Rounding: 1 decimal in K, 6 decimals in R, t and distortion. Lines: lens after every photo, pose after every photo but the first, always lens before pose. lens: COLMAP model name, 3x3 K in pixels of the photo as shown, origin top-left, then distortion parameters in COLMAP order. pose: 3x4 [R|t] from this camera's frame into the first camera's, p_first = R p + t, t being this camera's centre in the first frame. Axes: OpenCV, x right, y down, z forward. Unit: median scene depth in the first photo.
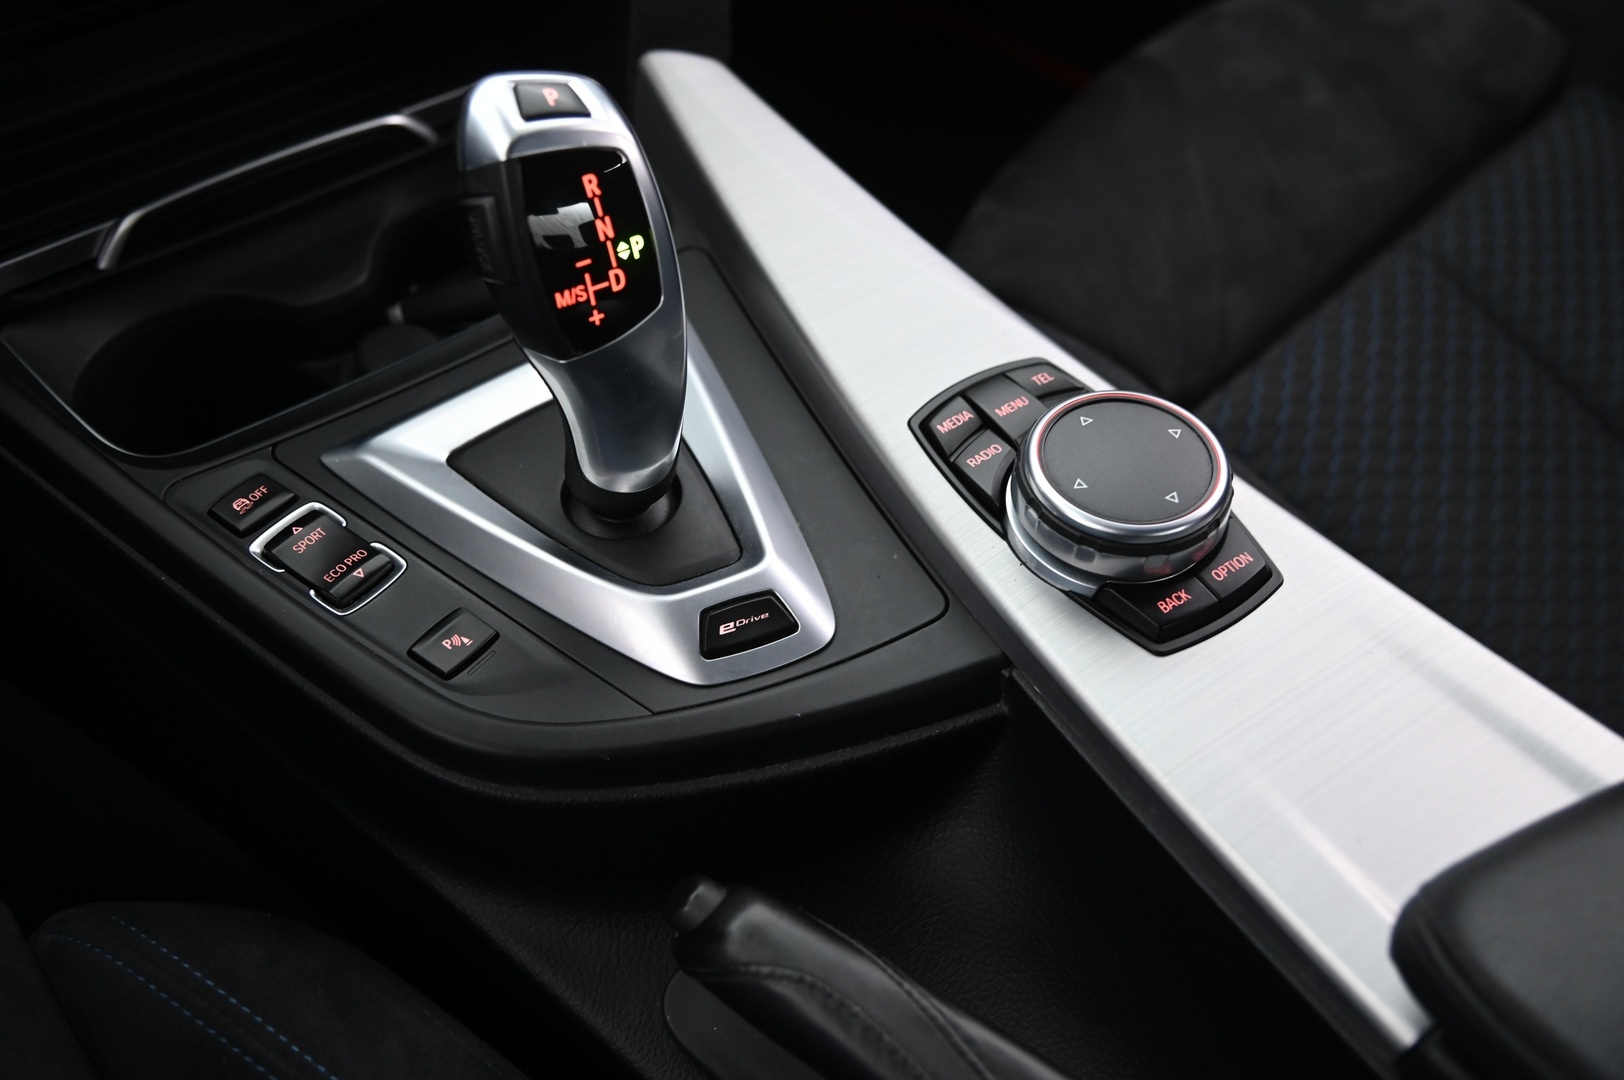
lens RADIAL K [[1680.4, 0, 812.0], [0, 1680.4, 540.0], [0, 0, 1]] dist [0.016701, 0.027109]
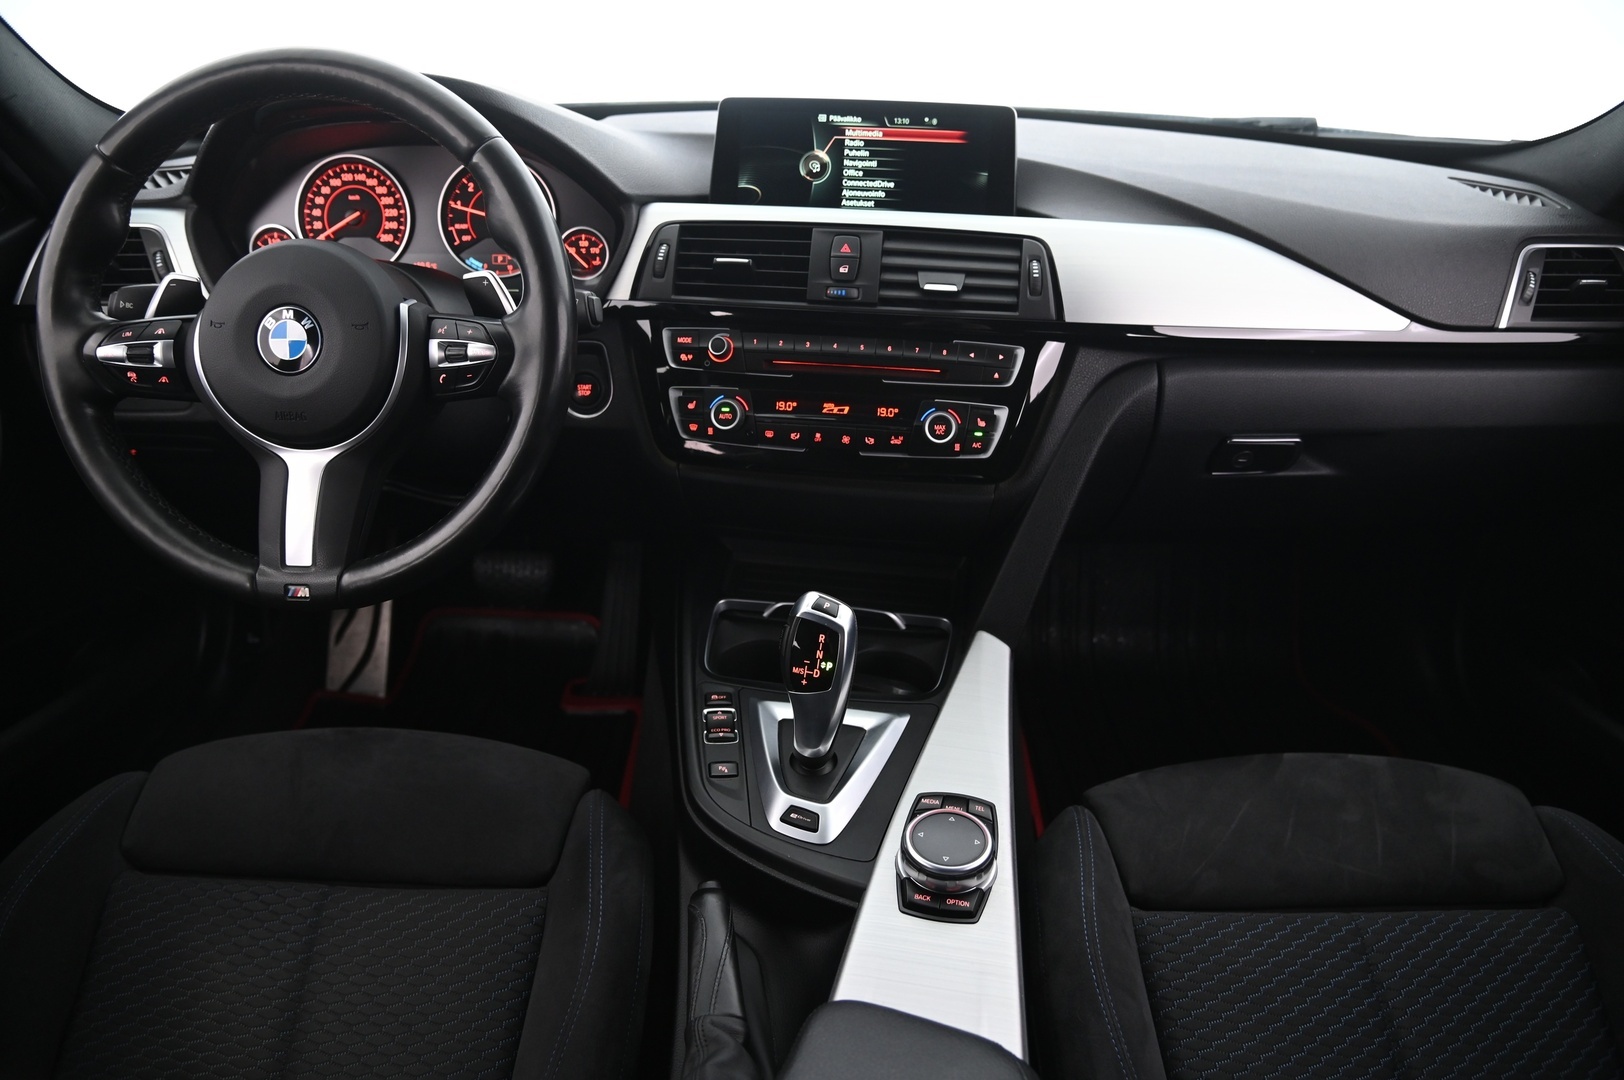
lens RADIAL K [[1084.8, 0, 812.0], [0, 1084.8, 540.0], [0, 0, 1]] dist [-0.139485, 0.102727]
pose [[0.673249, 0.337982, -0.657651, 0.851944], [-0.543936, 0.828859, -0.130867, -0.090143], [0.500869, 0.445826, 0.741869, -0.350302]]
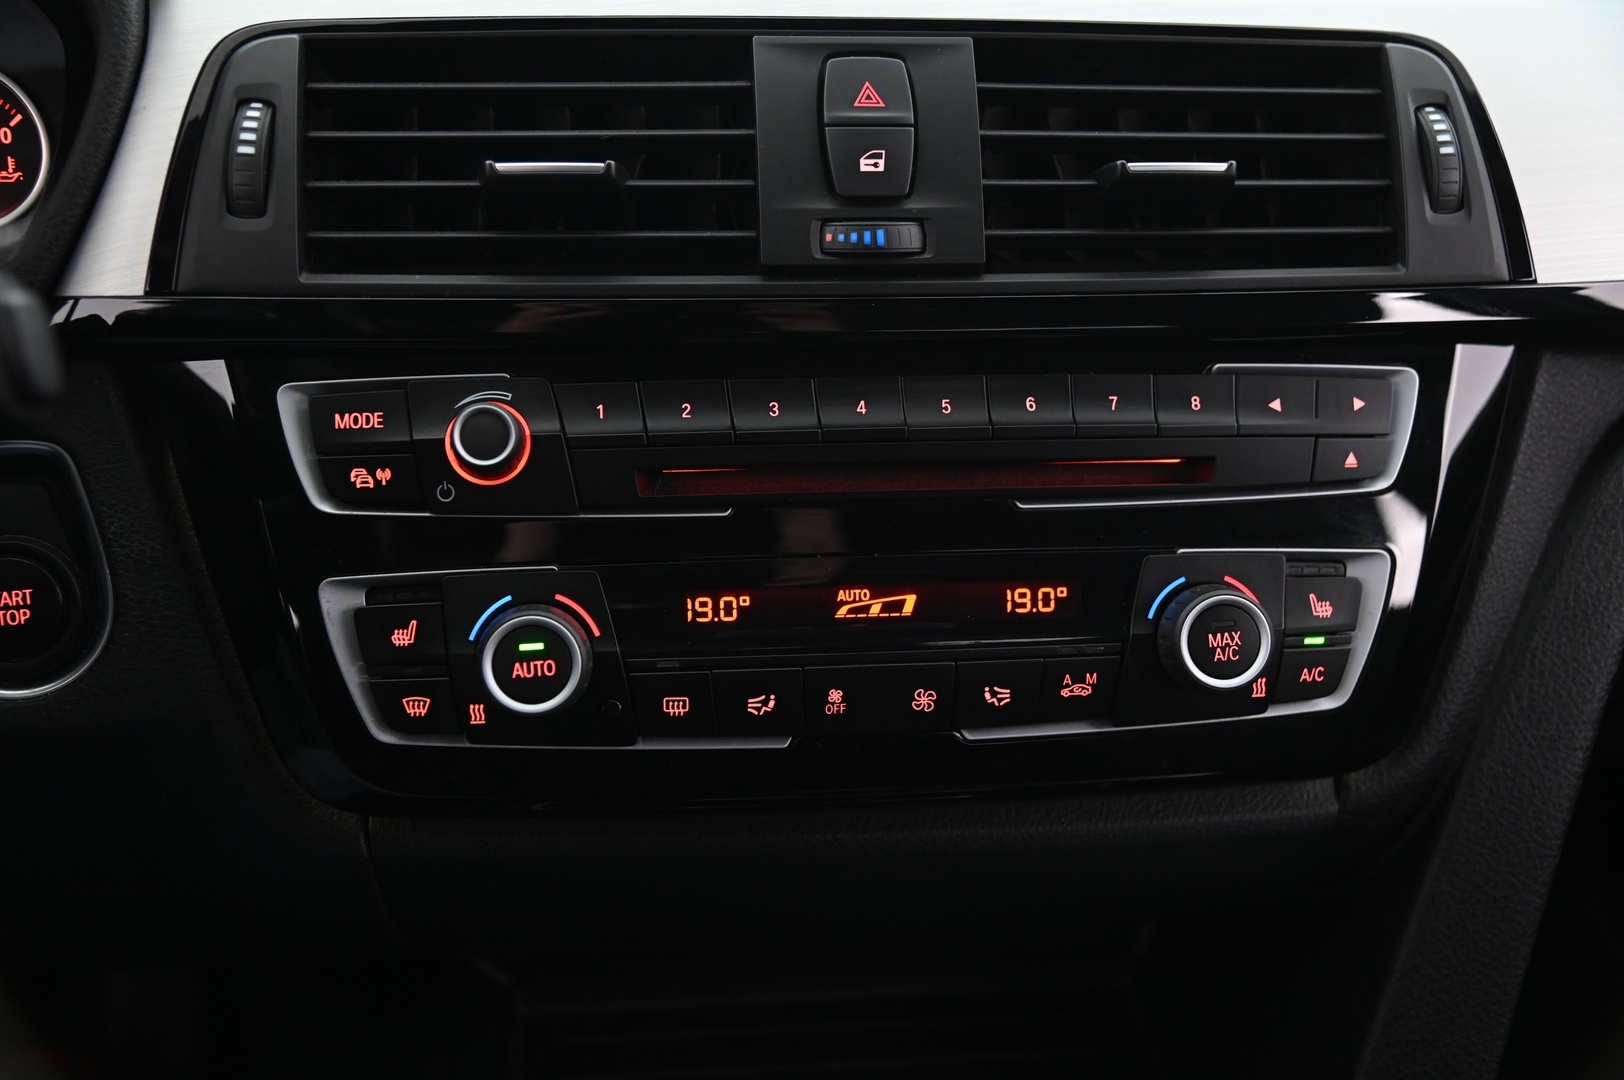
lens RADIAL K [[1680.4, 0, 812.0], [0, 1680.4, 540.0], [0, 0, 1]] dist [0.016701, 0.027109]
pose [[0.837661, 0.236457, -0.492354, 0.017257], [-0.410449, 0.867245, -0.281811, -0.293909], [0.360355, 0.438148, 0.823511, 0.151403]]
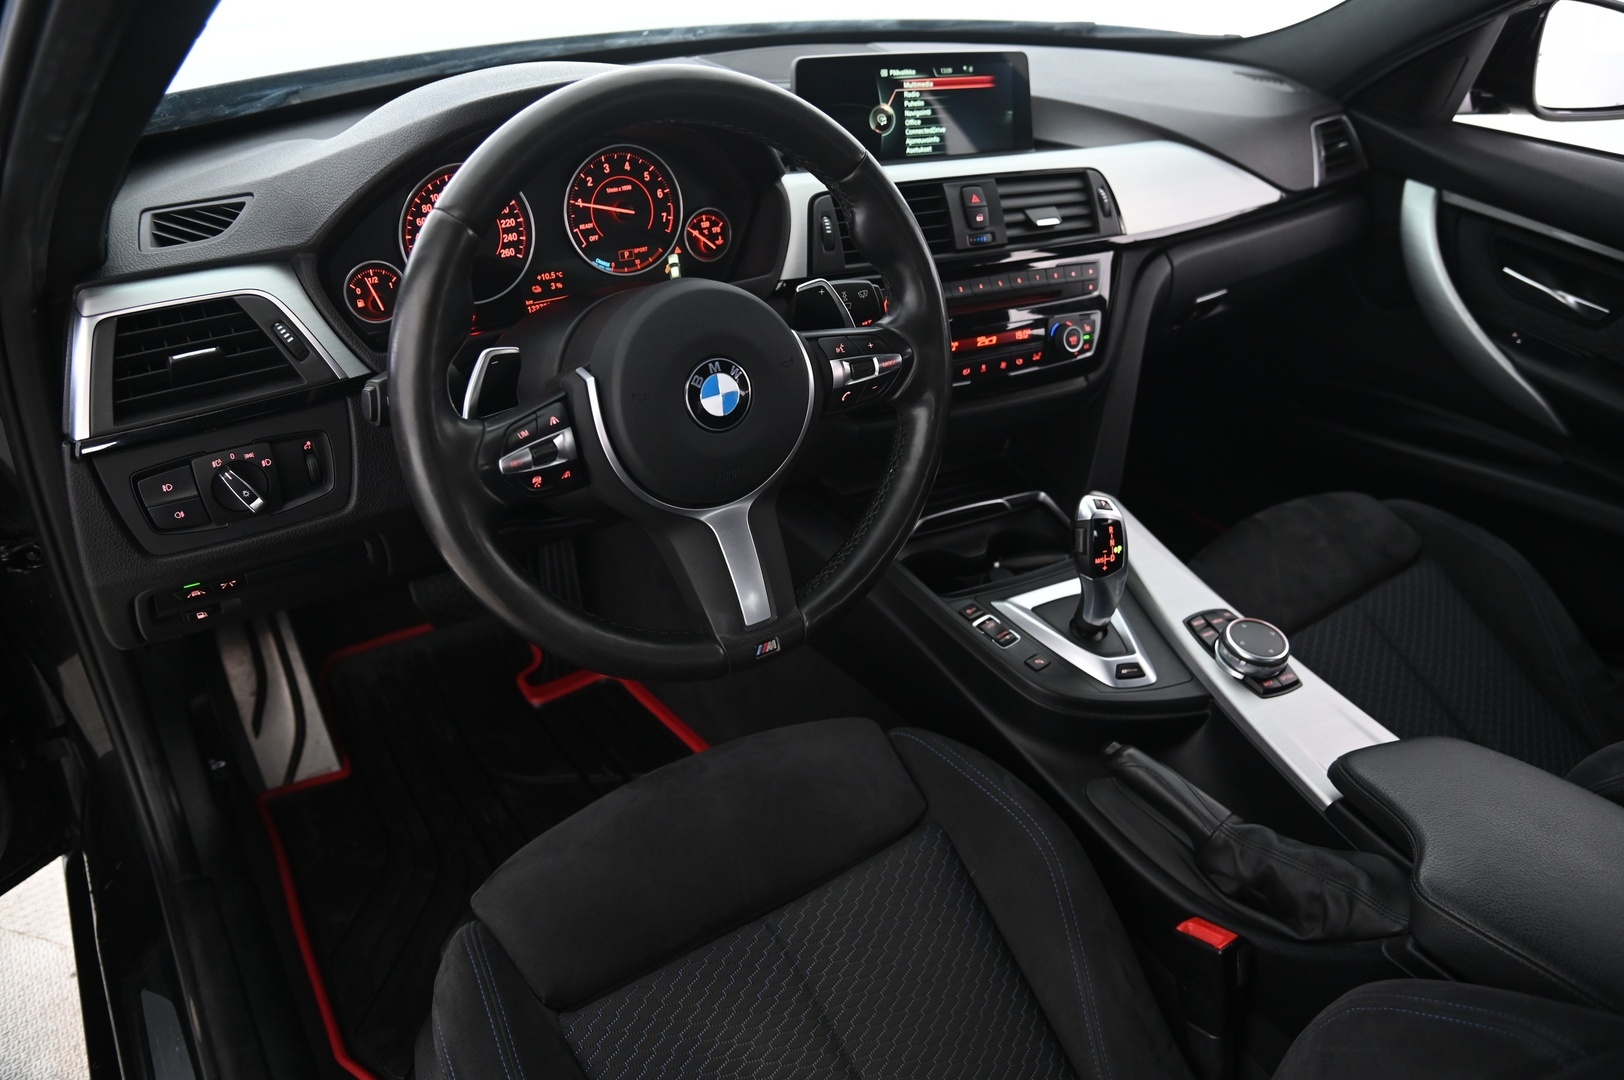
lens RADIAL K [[1084.8, 0, 812.0], [0, 1084.8, 540.0], [0, 0, 1]] dist [-0.139485, 0.102727]
pose [[0.975820, 0.152123, -0.156953, -0.331598], [-0.183127, 0.961027, -0.207100, 0.326439], [0.119331, 0.230835, 0.965648, -1.030657]]
